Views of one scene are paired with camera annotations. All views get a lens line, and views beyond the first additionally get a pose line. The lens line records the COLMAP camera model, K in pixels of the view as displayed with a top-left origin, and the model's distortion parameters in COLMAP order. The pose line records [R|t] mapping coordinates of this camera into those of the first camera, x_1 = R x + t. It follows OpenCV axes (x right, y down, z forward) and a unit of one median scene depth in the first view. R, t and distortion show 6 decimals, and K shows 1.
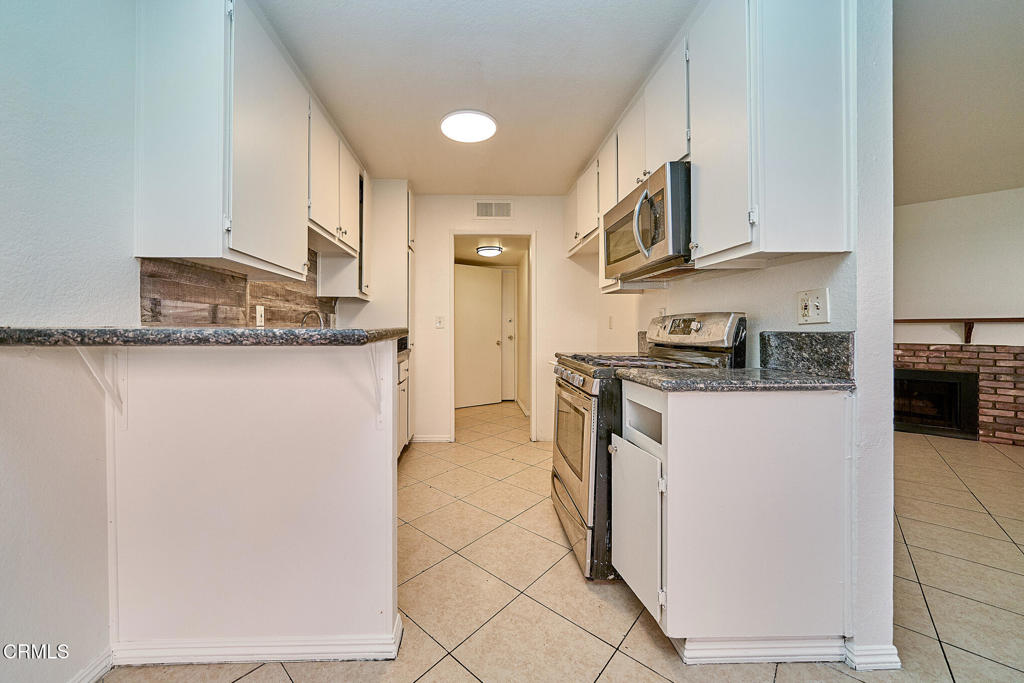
lens RADIAL K [[373.4, 0, 477.1], [0, 373.4, 328.7], [0, 0, 1]] dist [-0.000943, 0.000139]
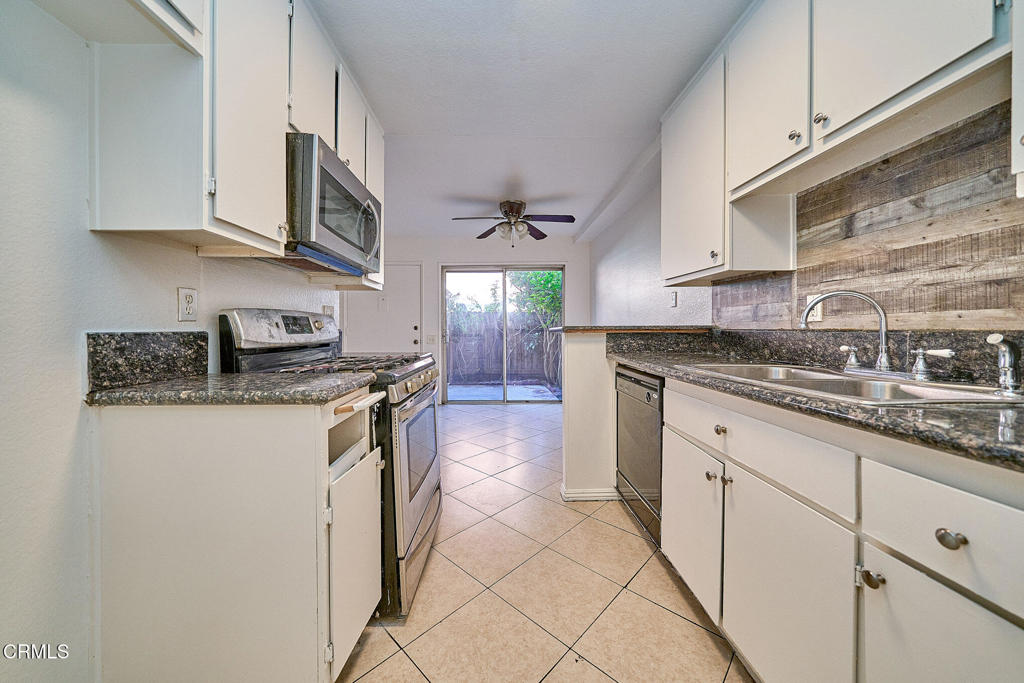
lens RADIAL K [[361.3, 0, 507.5], [0, 361.3, 329.5], [0, 0, 1]] dist [0.000211, 0.000016]
pose [[-0.999981, 0.002703, -0.005532, 0.034694], [0.002696, 0.999996, 0.001179, 0.004671], [0.005535, 0.001164, -0.999984, 1.275360]]
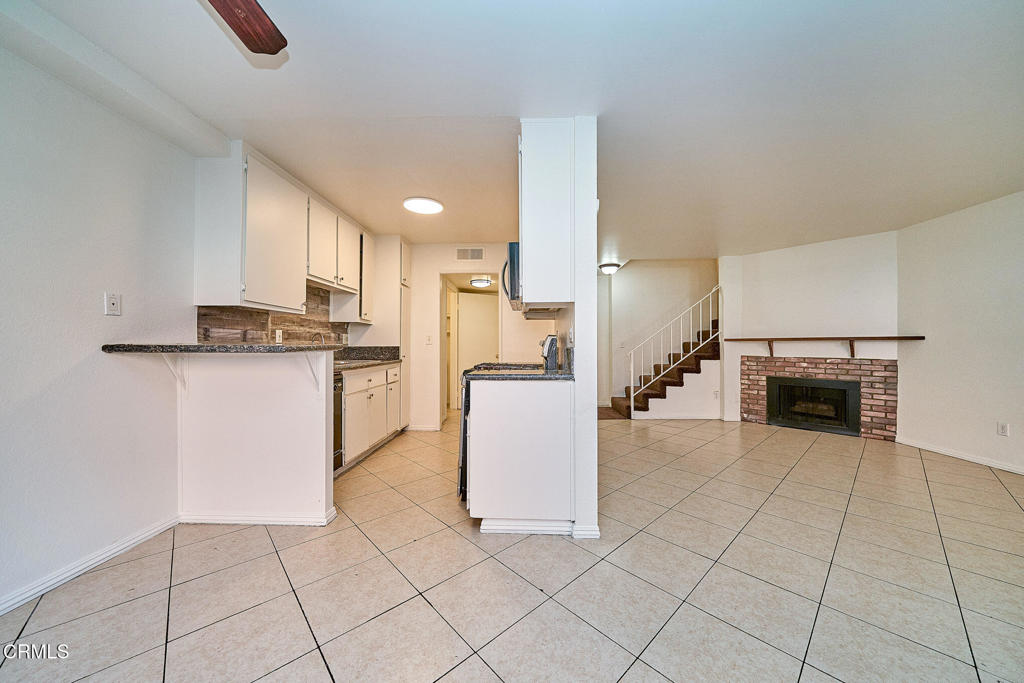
lens RADIAL K [[353.8, 0, 512.0], [0, 353.8, 341.5], [0, 0, 1]] dist [-0.000048, -0.000034]
pose [[0.998116, 0.000944, -0.061352, 0.345737], [-0.001487, 0.999960, -0.008795, -0.001408], [0.061342, 0.008870, 0.998077, -0.294554]]
